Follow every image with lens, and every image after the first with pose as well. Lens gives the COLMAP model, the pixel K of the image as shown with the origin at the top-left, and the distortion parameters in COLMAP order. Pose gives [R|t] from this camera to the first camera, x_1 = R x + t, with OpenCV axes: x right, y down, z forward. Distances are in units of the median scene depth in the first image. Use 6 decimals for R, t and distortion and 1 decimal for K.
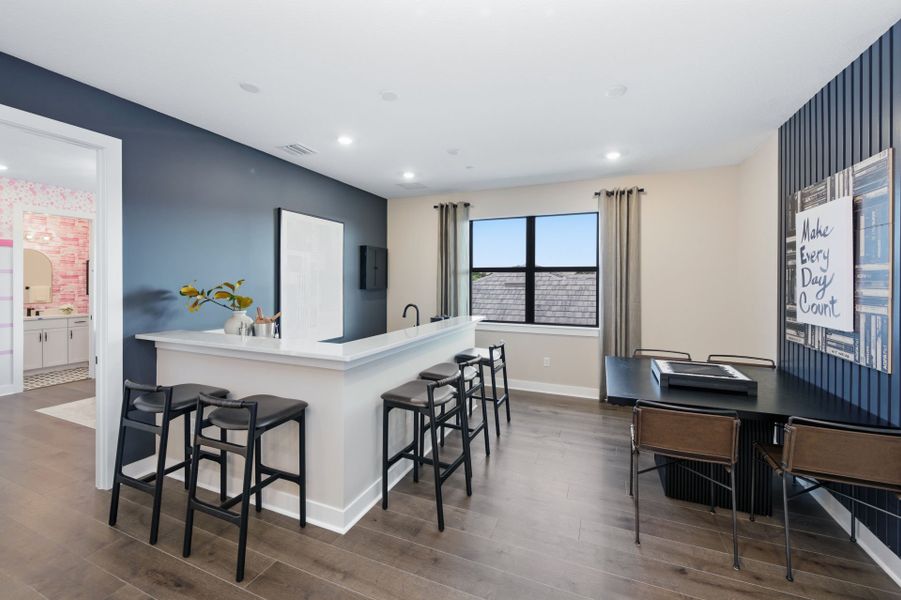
lens RADIAL K [[361.0, 0, 450.5], [0, 361.0, 283.1], [0, 0, 1]] dist [-0.006515, -0.000288]
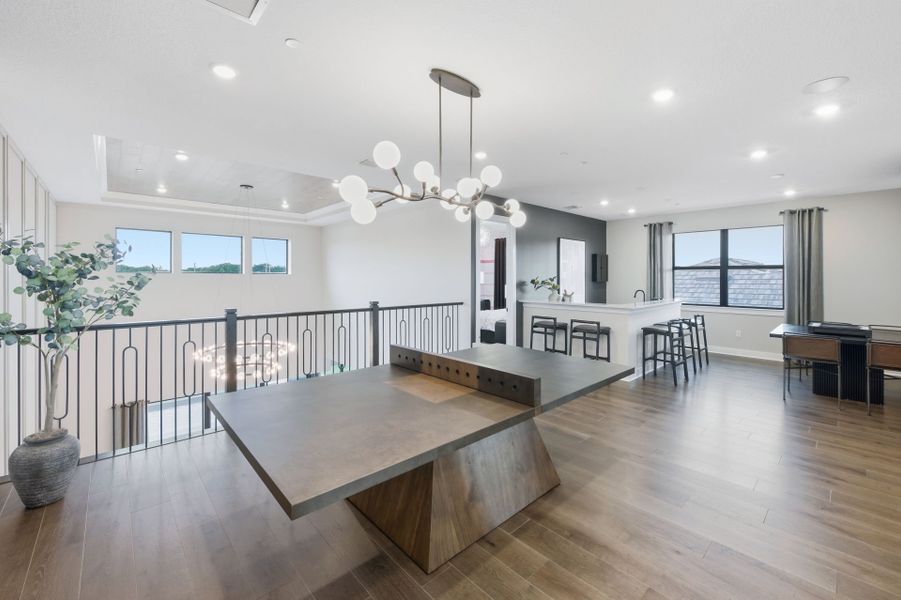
lens RADIAL K [[361.0, 0, 456.0], [0, 361.0, 277.0], [0, 0, 1]] dist [-0.006515, -0.000288]
pose [[0.910716, -0.004308, -0.413010, -0.164549], [0.003320, 0.999990, -0.003109, -0.000682], [0.413019, 0.001460, 0.910721, -0.772801]]
